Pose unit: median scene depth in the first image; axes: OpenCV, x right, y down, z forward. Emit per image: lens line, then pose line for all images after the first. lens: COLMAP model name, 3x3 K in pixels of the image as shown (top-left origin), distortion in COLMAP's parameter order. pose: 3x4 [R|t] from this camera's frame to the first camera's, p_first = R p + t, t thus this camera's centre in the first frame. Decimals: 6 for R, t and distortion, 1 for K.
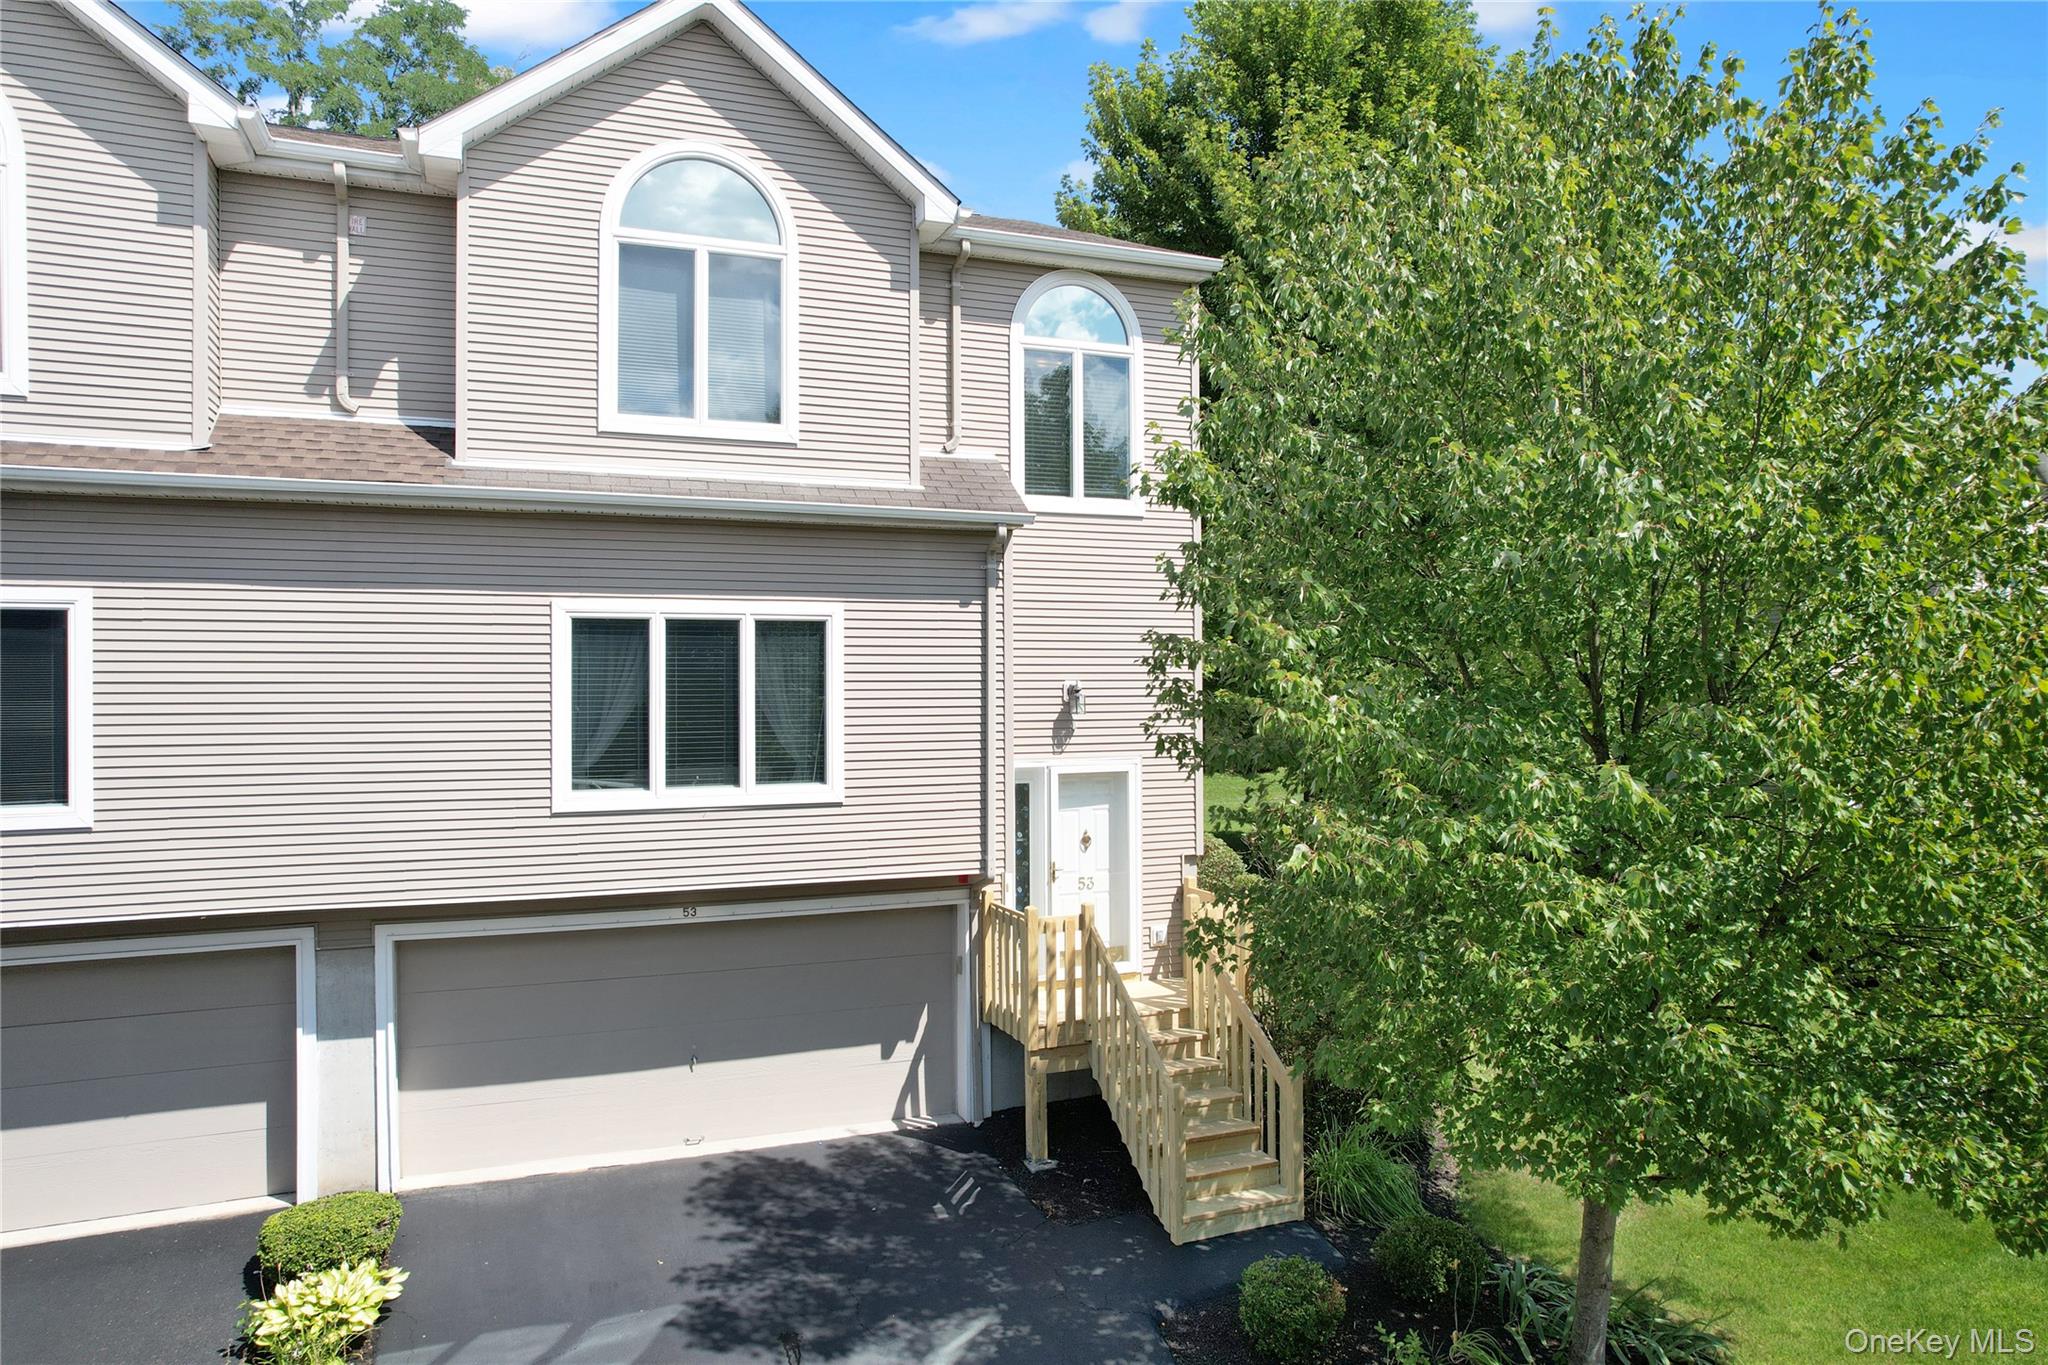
lens RADIAL K [[1241.4, 0, 1027.4], [0, 1241.4, 667.5], [0, 0, 1]] dist [-0.063092, 0.055275]
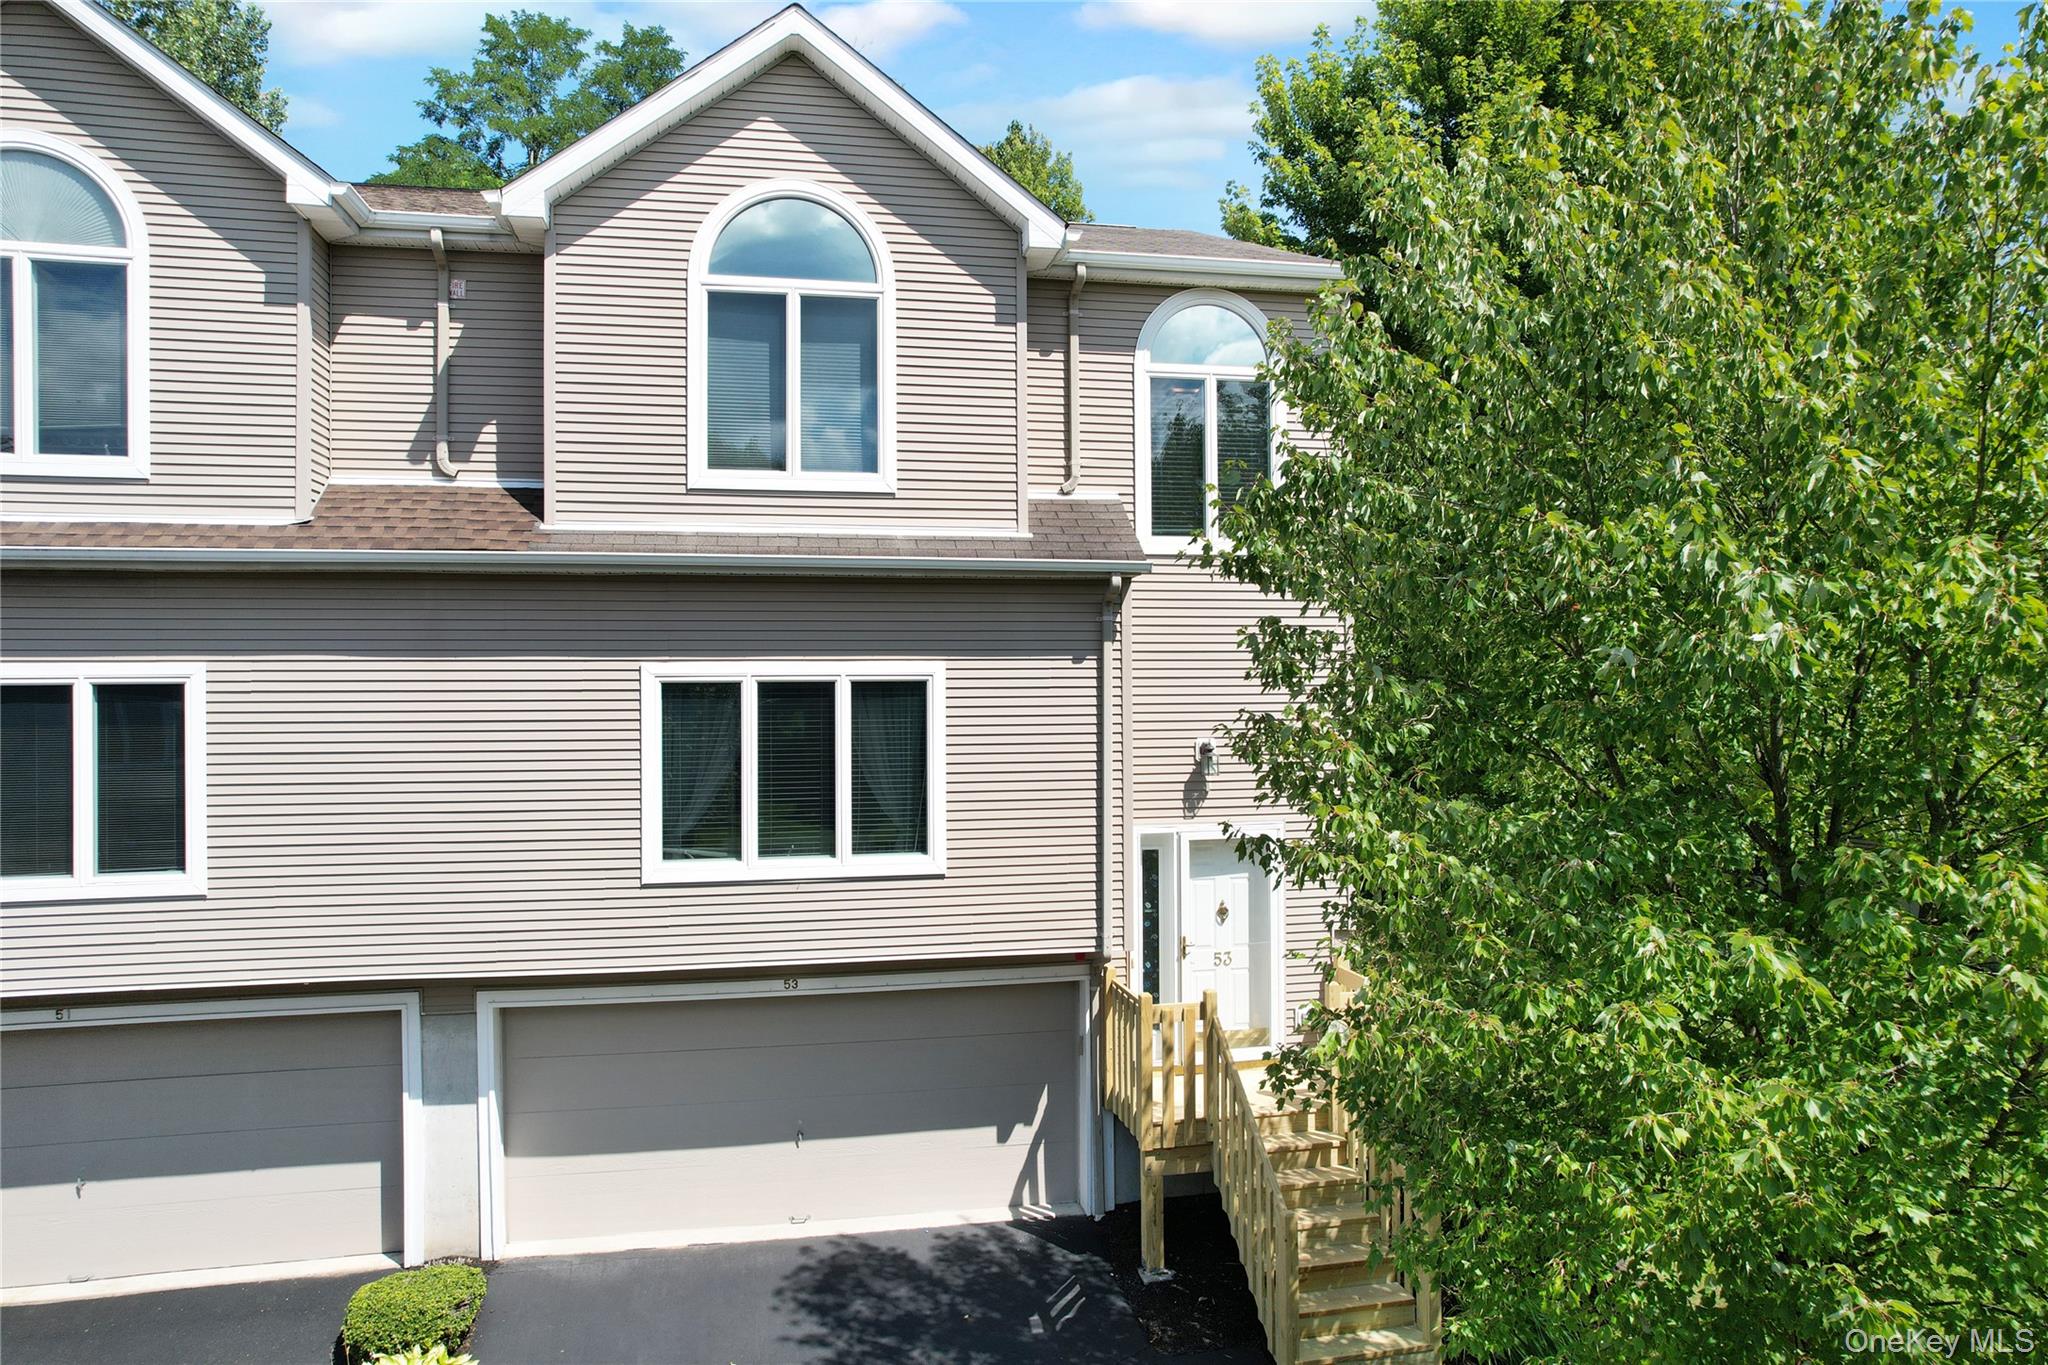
lens RADIAL K [[1267.9, 0, 1018.0], [0, 1267.9, 688.7], [0, 0, 1]] dist [-0.067092, 0.052865]
pose [[0.985379, -0.003611, -0.170341, 0.072137], [0.004108, 0.999988, 0.002563, -0.035437], [0.170329, -0.003225, 0.985382, 0.069427]]
